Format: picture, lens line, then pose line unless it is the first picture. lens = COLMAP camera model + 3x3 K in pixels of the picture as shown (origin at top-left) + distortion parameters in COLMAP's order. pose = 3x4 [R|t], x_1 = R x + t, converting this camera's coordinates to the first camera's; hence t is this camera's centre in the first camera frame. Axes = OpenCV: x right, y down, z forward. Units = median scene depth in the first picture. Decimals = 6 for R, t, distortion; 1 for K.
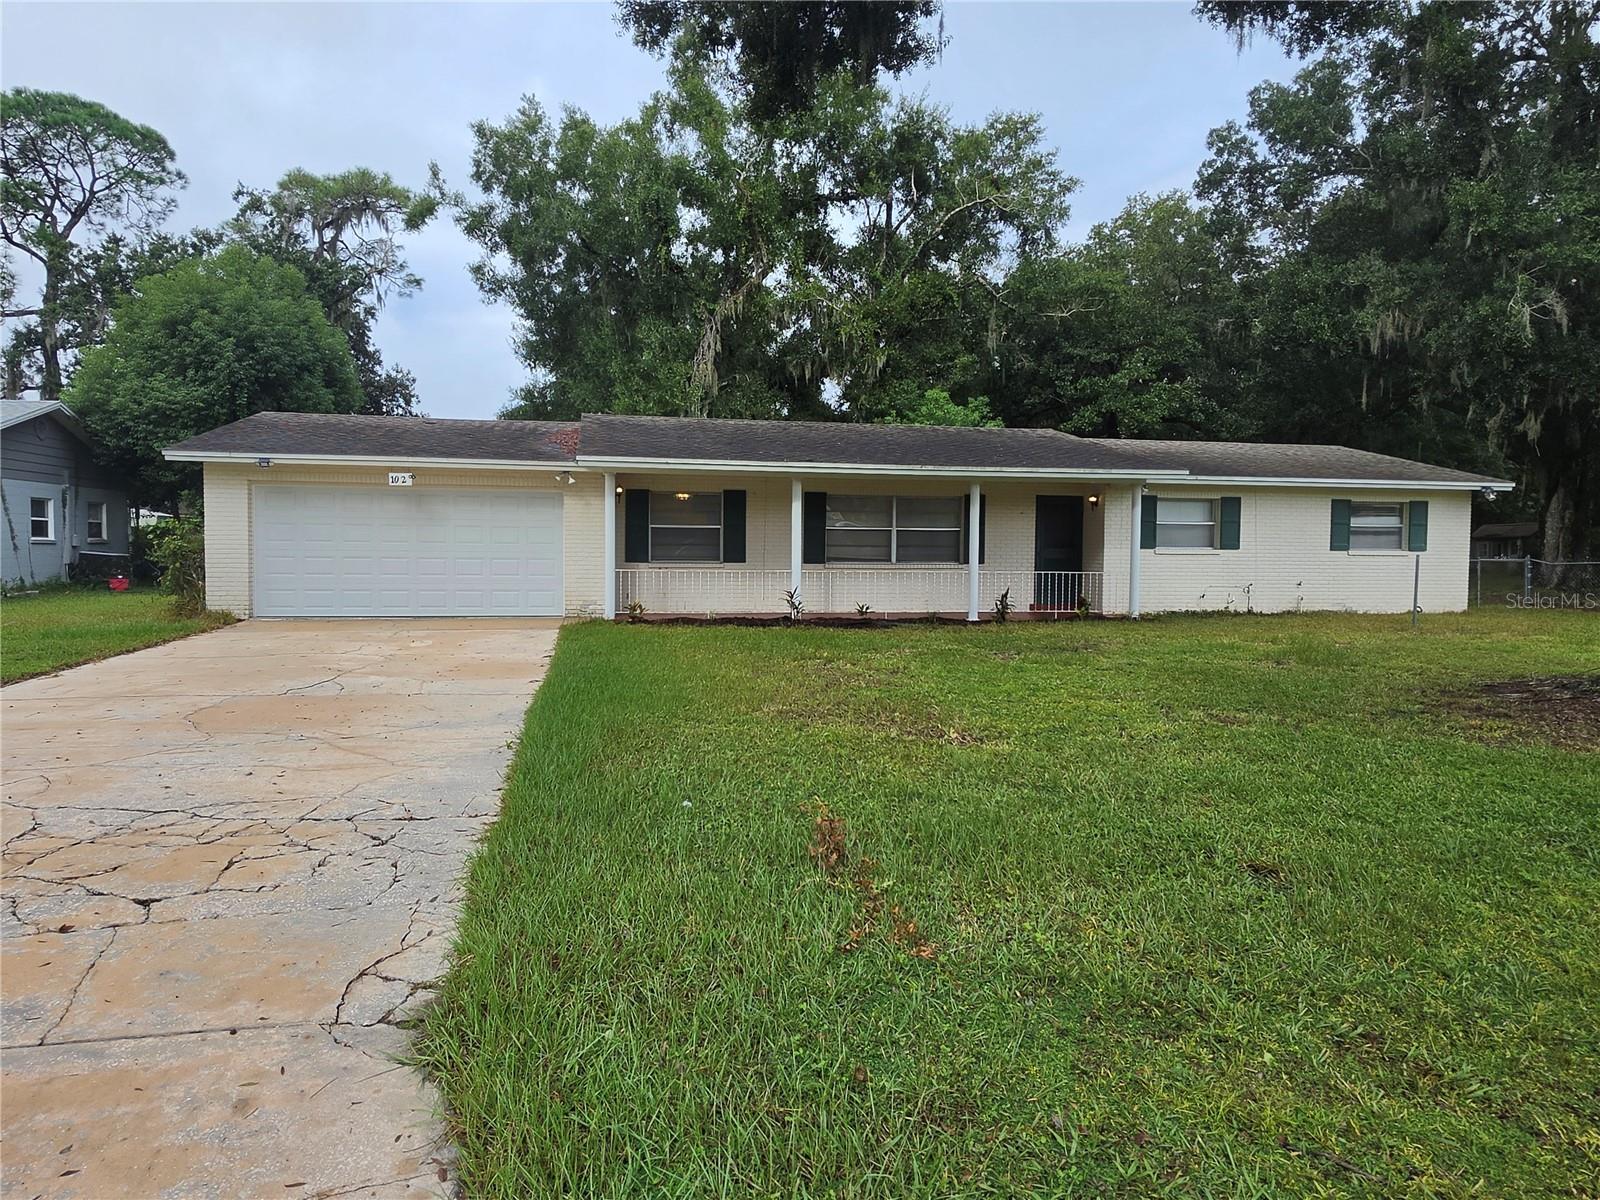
lens RADIAL K [[938.4, 0, 797.5], [0, 938.4, 595.9], [0, 0, 1]] dist [-0.003188, -0.000452]
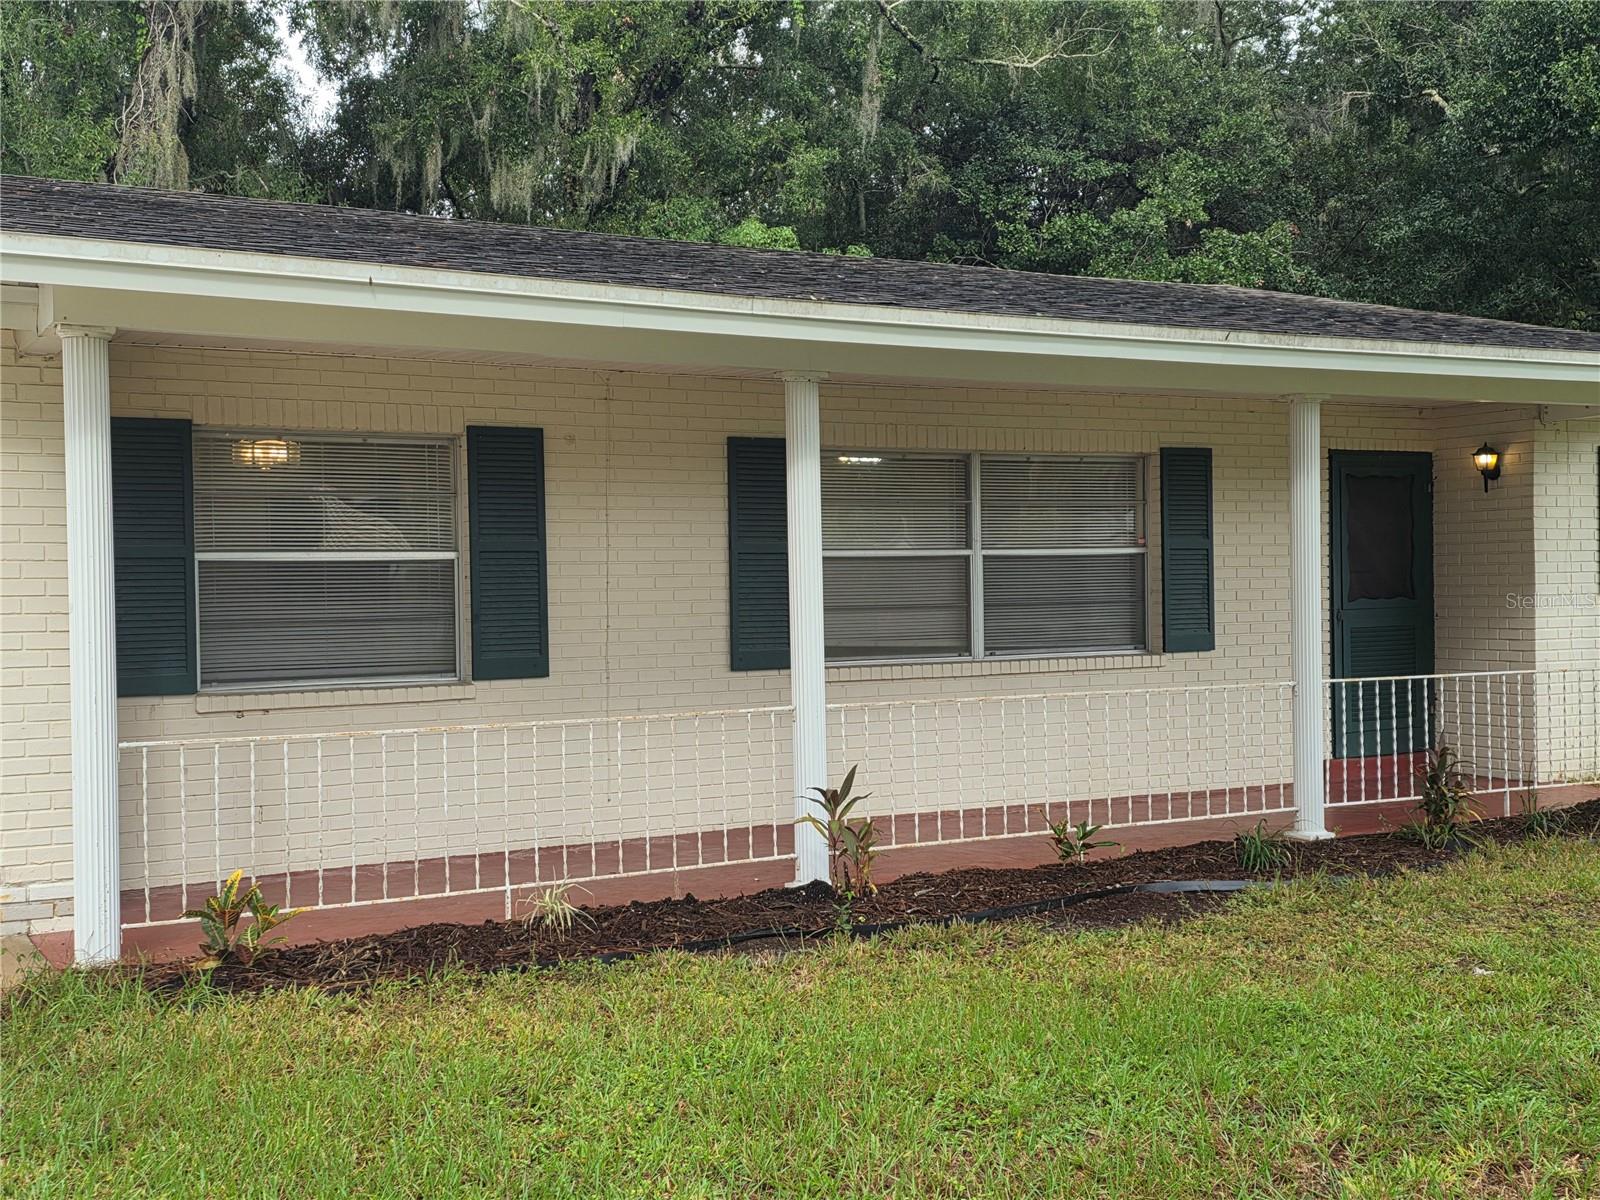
lens RADIAL K [[1796.1, 0, 802.2], [0, 1796.1, 603.7], [0, 0, 1]] dist [0.093510, 0.000000]
pose [[0.953361, -0.022008, 0.301029, -0.081490], [0.036495, 0.998426, -0.042585, -0.017357], [-0.299618, 0.051585, 0.952664, 0.251547]]
